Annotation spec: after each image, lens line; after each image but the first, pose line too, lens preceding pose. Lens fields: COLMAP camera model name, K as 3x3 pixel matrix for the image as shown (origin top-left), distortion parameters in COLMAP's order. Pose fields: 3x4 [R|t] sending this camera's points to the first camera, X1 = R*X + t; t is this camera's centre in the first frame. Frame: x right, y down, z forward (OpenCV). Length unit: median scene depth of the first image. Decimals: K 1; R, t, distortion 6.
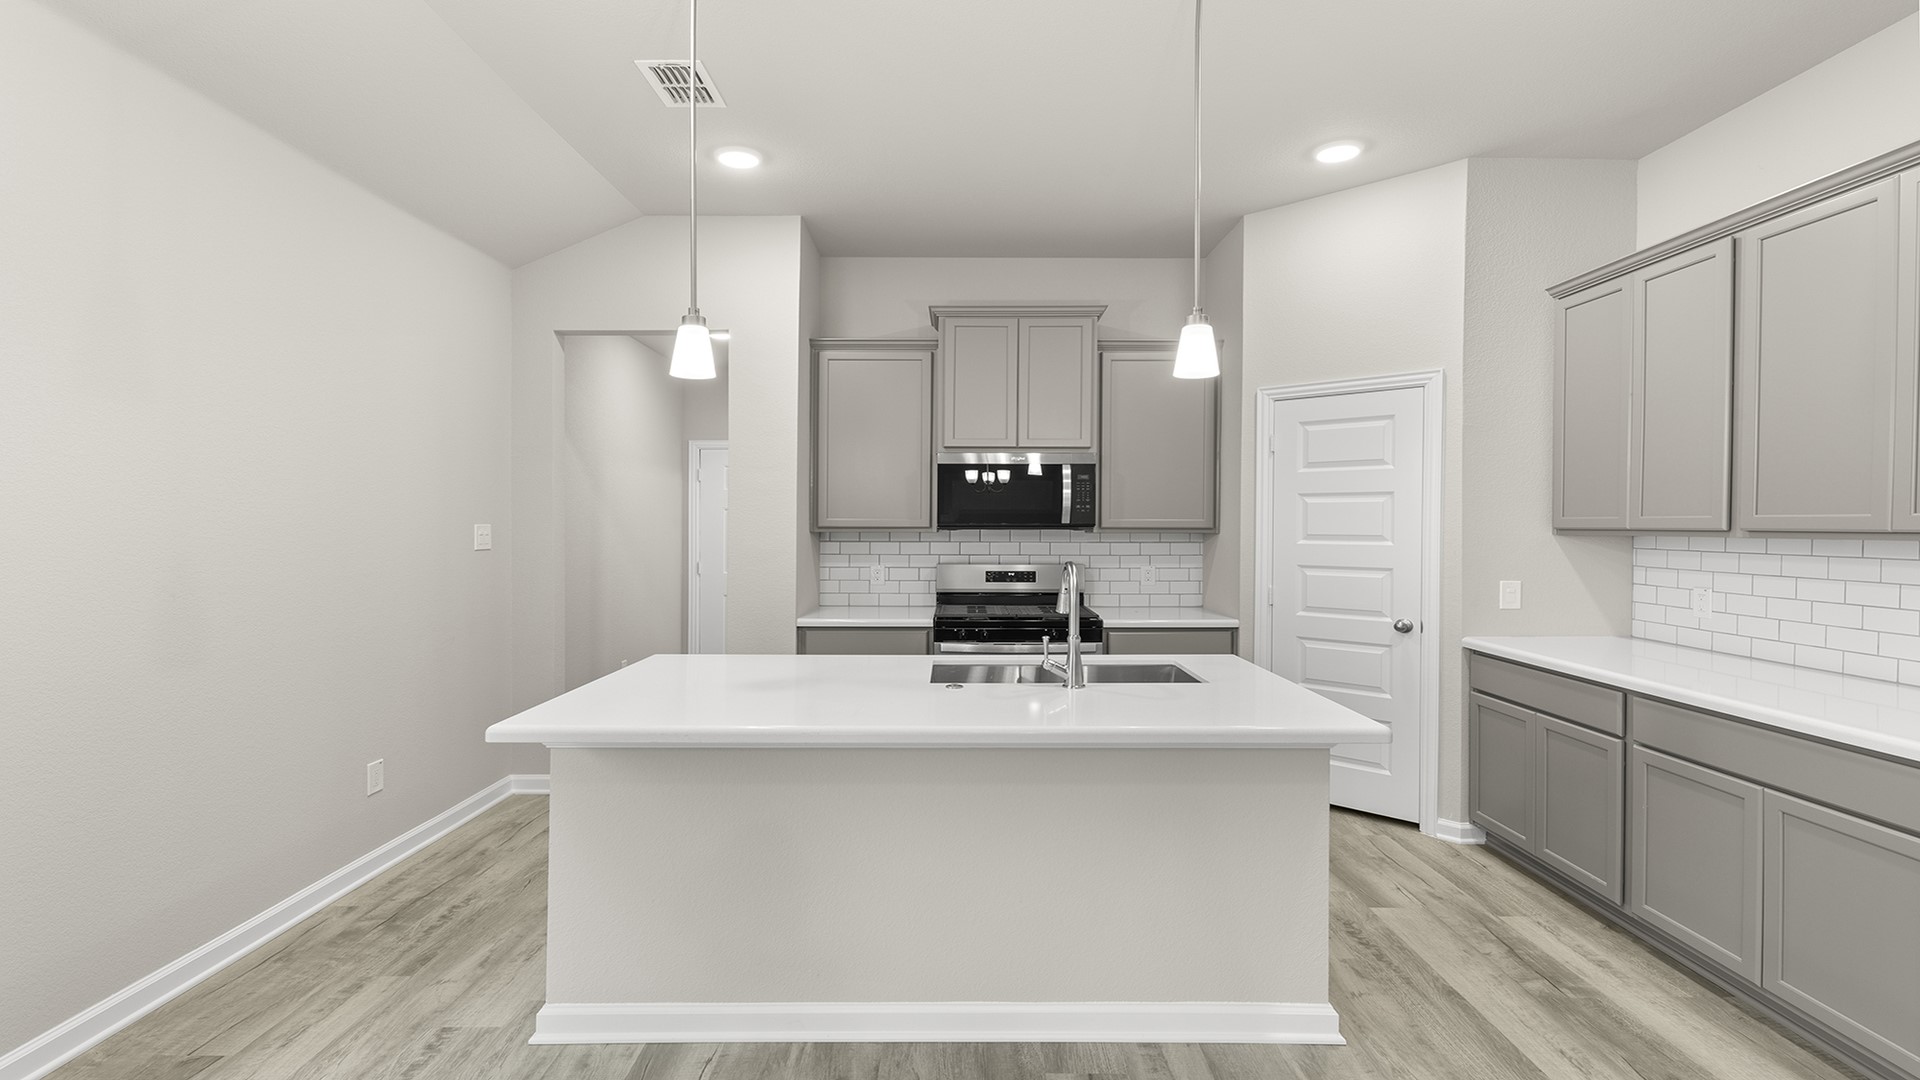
lens RADIAL K [[924.7, 0, 968.9], [0, 924.7, 539.4], [0, 0, 1]] dist [-0.000311, 0.000096]
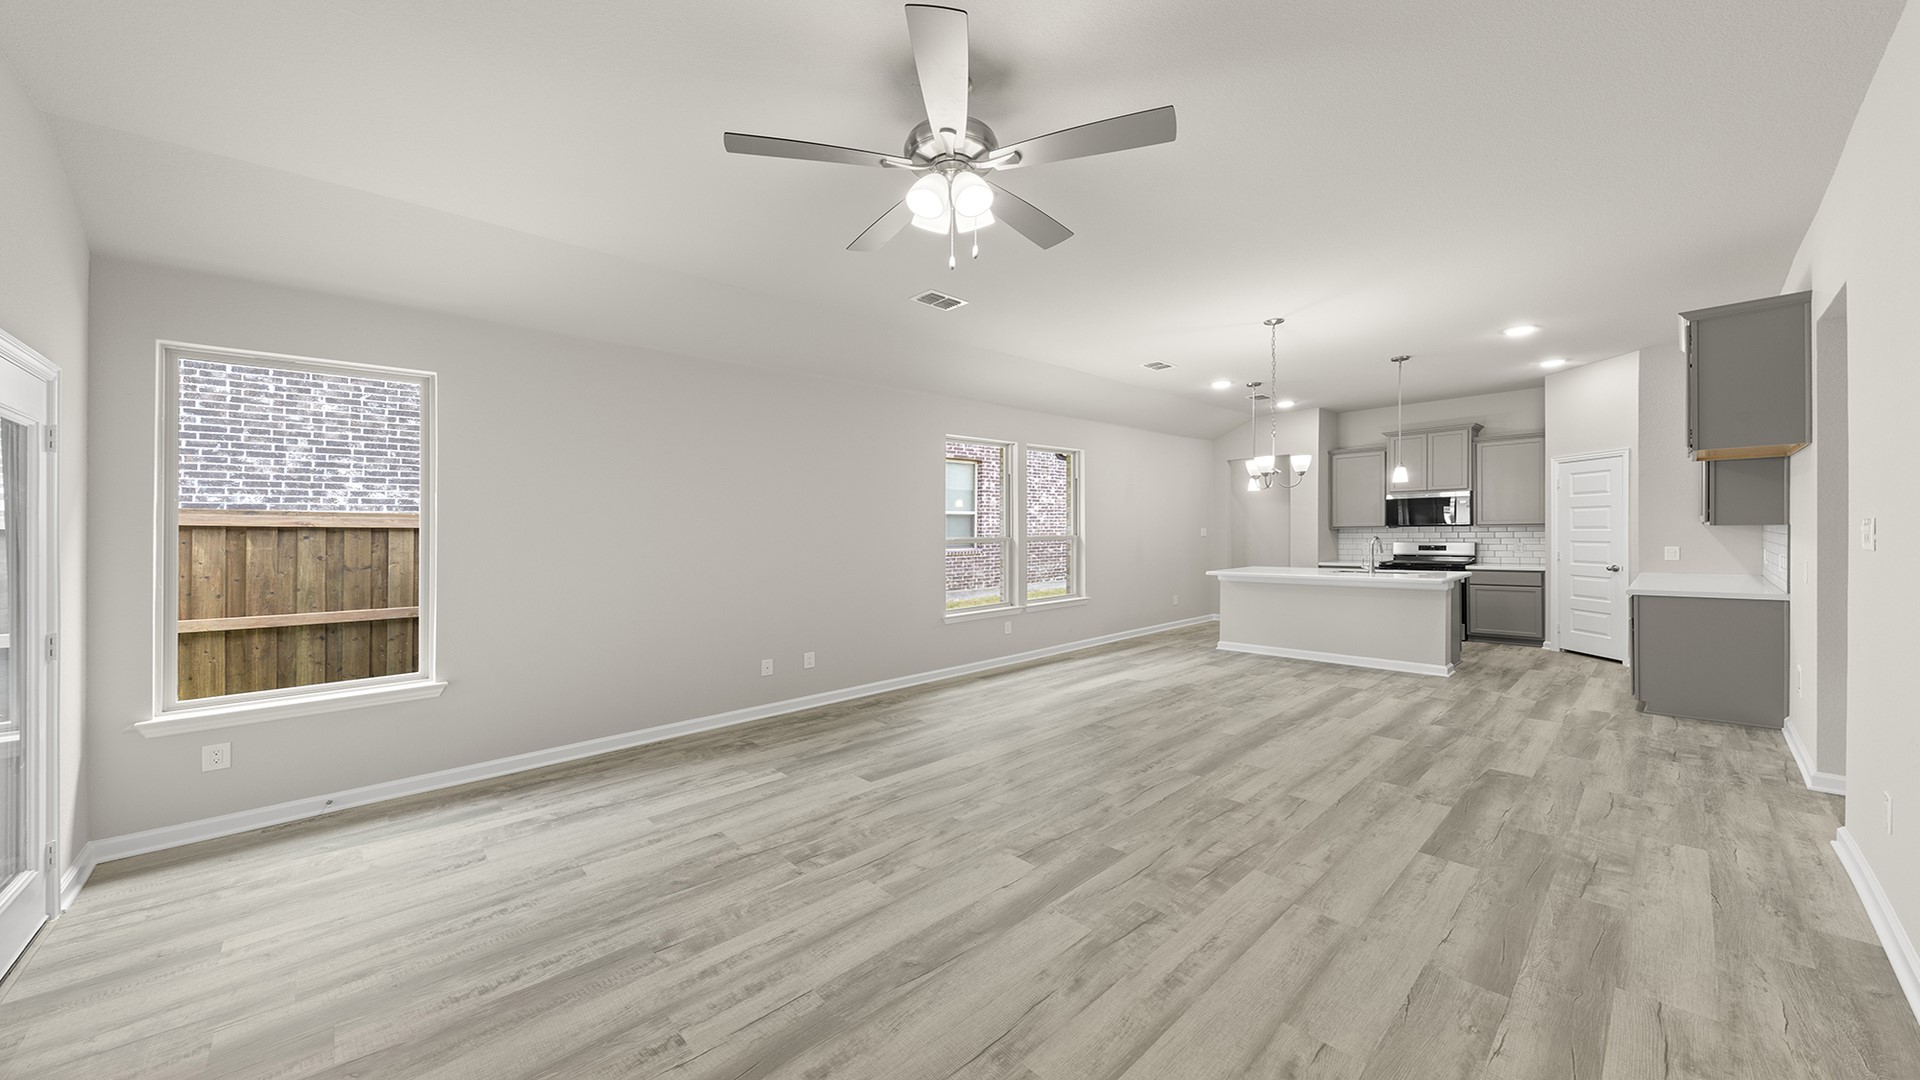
lens RADIAL K [[674.8, 0, 955.0], [0, 674.8, 544.0], [0, 0, 1]] dist [0.005913, -0.000815]
pose [[0.676070, 0.000277, -0.736837, 0.511822], [0.005825, 0.999967, 0.005721, 0.016987], [0.736814, -0.008159, 0.676046, -1.014134]]
